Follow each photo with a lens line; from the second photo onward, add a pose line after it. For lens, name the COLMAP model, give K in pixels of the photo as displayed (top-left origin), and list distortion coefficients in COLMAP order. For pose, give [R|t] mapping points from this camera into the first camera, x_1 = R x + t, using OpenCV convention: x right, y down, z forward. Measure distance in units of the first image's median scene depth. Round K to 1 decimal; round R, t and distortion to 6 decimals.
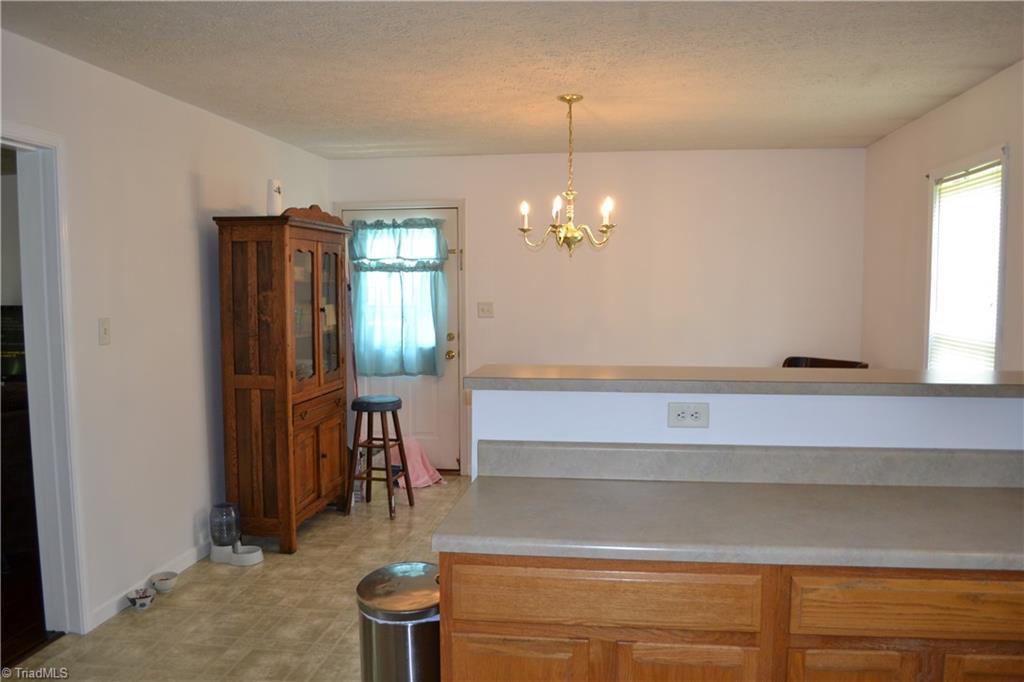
lens RADIAL K [[815.8, 0, 501.5], [0, 815.8, 343.4], [0, 0, 1]] dist [-0.082266, 0.012214]
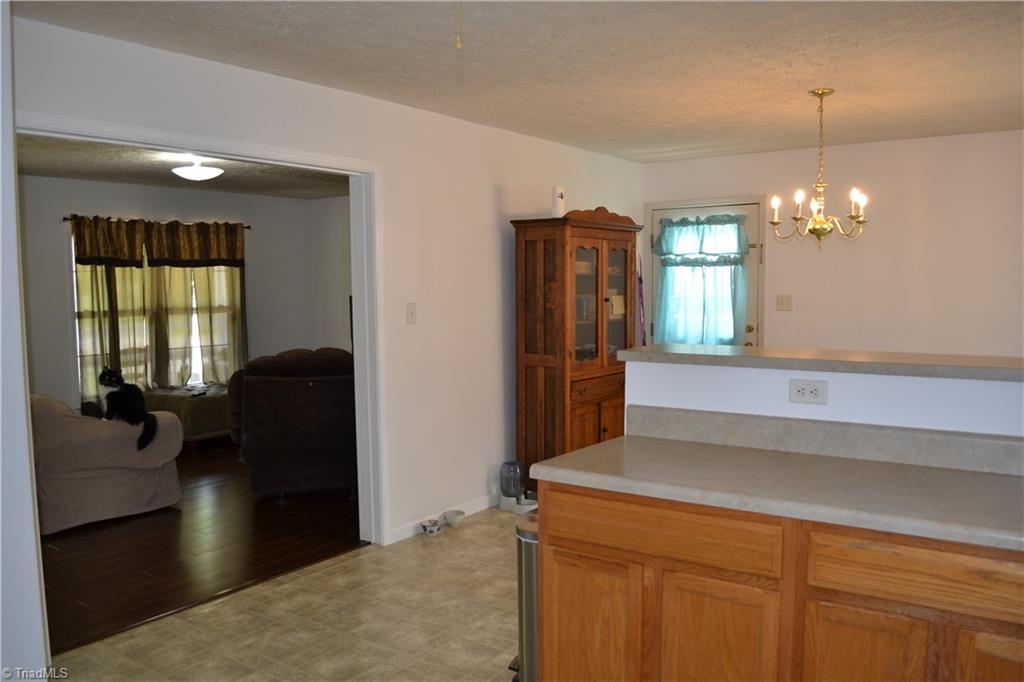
lens RADIAL K [[815.8, 0, 511.0], [0, 815.8, 336.2], [0, 0, 1]] dist [-0.082266, 0.012214]
pose [[0.886092, 0.024961, -0.462837, 0.213745], [-0.028400, 0.999597, -0.000462, 0.015373], [0.462639, 0.013554, 0.886443, -0.069682]]
